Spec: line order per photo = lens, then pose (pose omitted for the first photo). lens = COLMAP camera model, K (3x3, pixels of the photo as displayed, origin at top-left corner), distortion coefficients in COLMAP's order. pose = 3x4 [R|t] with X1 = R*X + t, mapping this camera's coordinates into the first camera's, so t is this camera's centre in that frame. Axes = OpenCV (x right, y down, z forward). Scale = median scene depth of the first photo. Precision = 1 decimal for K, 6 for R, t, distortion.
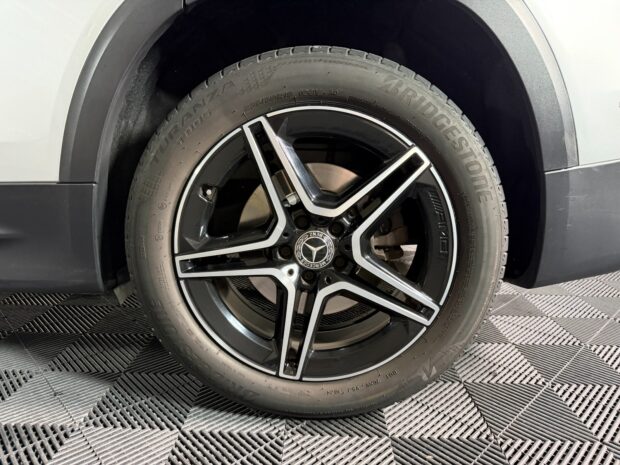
lens RADIAL K [[431.3, 0, 310.3], [0, 431.3, 228.7], [0, 0, 1]] dist [-0.000959, -0.014576]
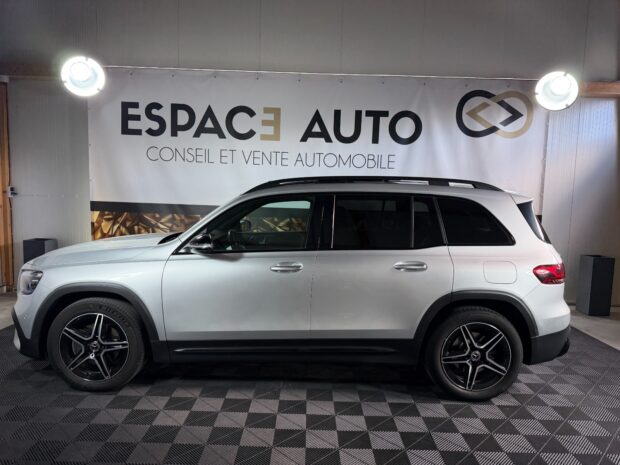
lens RADIAL K [[431.3, 0, 308.7], [0, 431.3, 235.7], [0, 0, 1]] dist [-0.000959, -0.014576]
pose [[0.999732, 0.000340, 0.023128, -1.625390], [0.002557, 0.992143, -0.125086, -0.561546], [-0.022989, 0.125112, 0.991876, -3.057036]]
